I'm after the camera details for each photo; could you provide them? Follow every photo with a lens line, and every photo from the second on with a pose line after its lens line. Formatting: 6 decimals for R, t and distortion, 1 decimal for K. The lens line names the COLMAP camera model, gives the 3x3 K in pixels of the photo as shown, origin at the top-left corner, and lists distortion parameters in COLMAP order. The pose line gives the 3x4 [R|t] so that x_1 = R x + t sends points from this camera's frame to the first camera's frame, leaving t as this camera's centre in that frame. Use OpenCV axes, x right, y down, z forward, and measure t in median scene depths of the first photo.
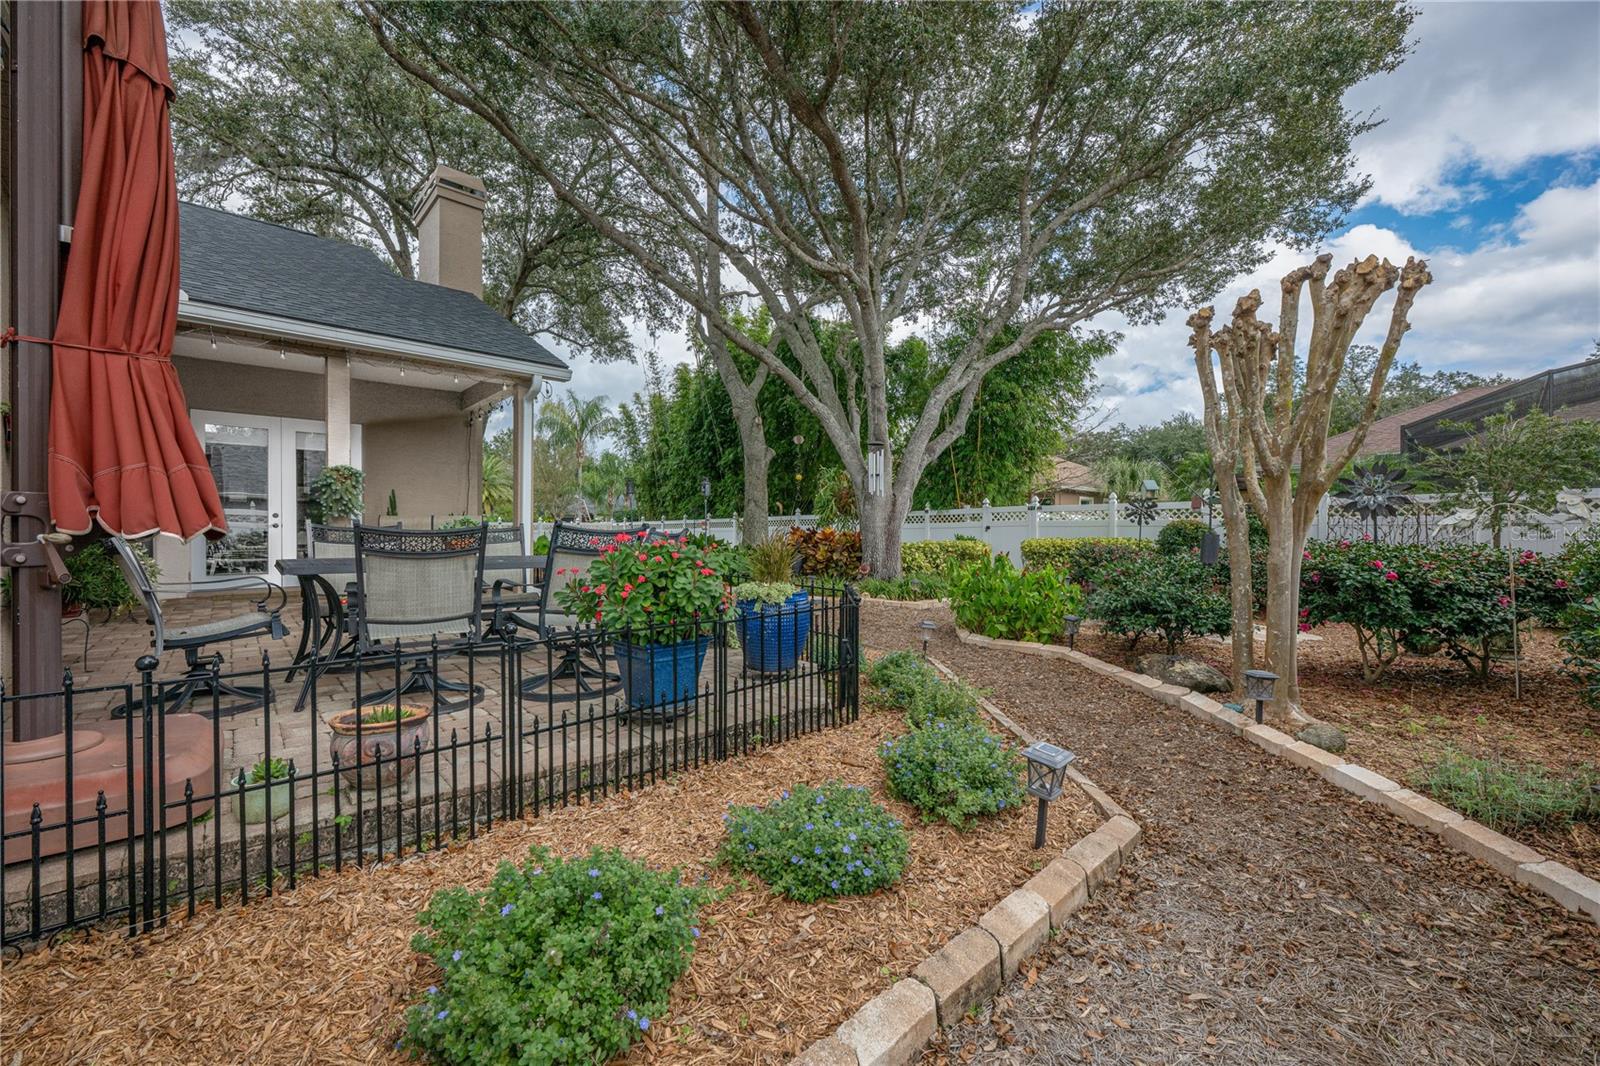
lens RADIAL K [[627.2, 0, 800.0], [0, 627.2, 533.0], [0, 0, 1]] dist [0.001141, -0.000021]
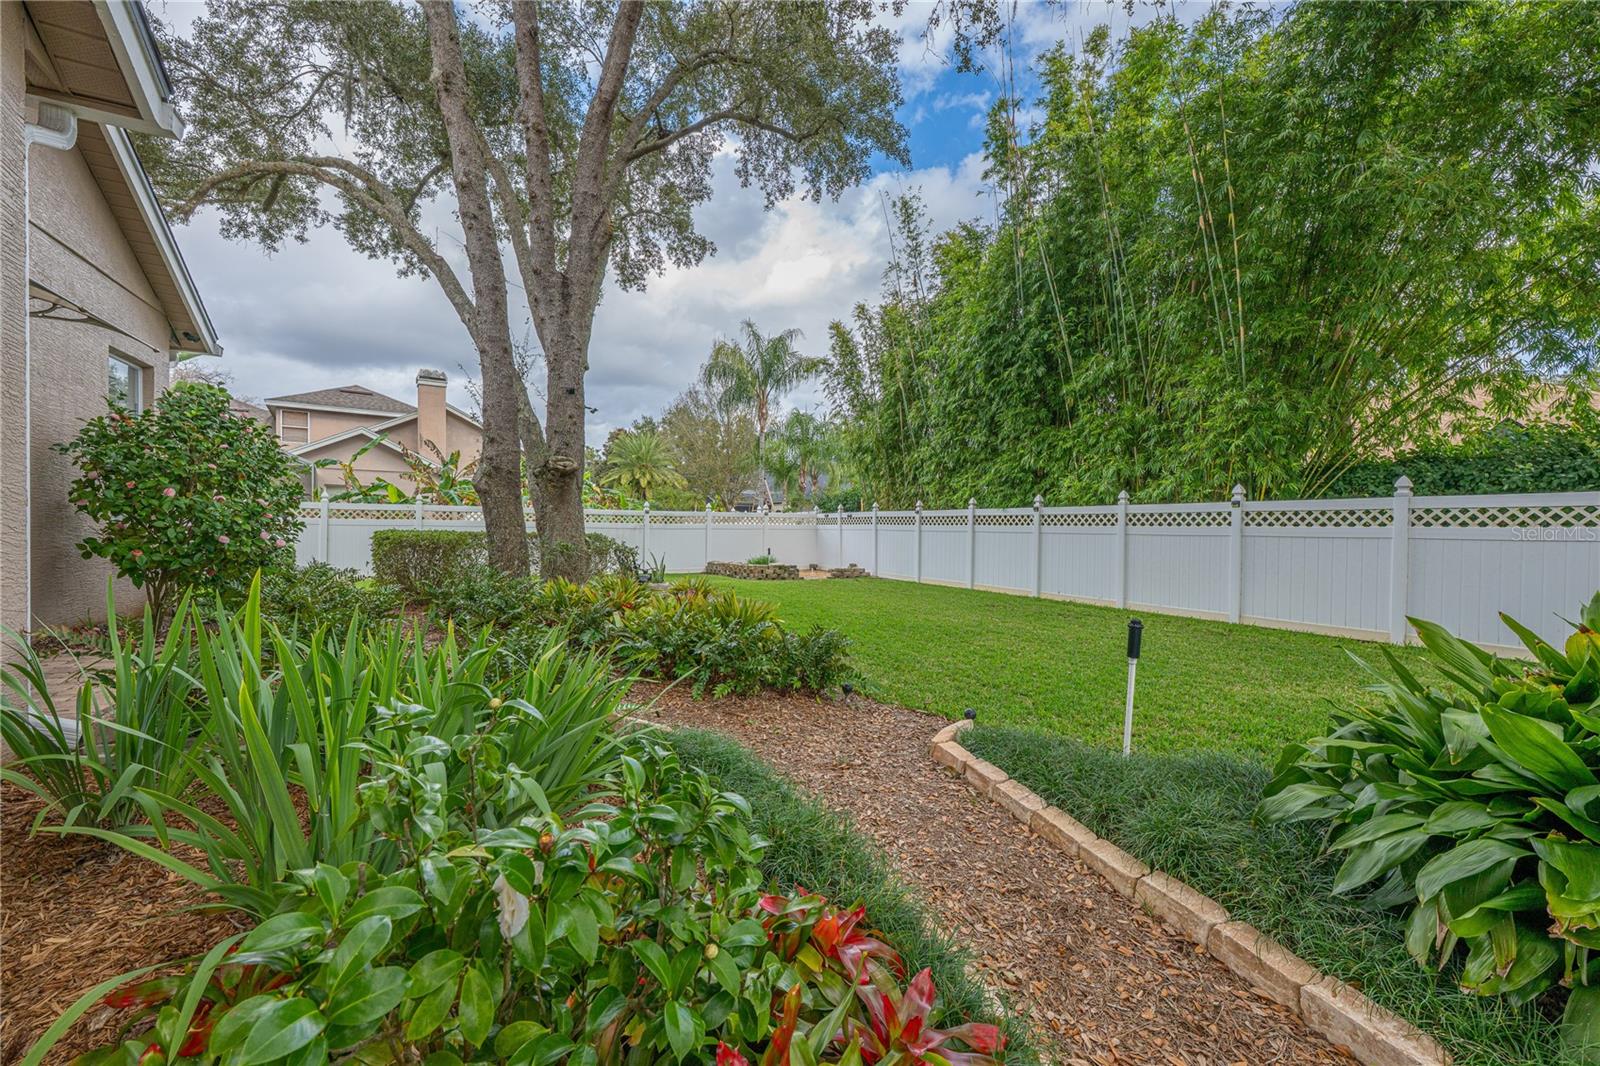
lens RADIAL K [[627.2, 0, 800.0], [0, 627.2, 533.0], [0, 0, 1]] dist [0.001141, -0.000021]
pose [[0.971193, 0.019538, -0.237492, -0.168647], [-0.017539, 0.999791, 0.010526, -0.002938], [0.237648, -0.006058, 0.971332, 0.395155]]
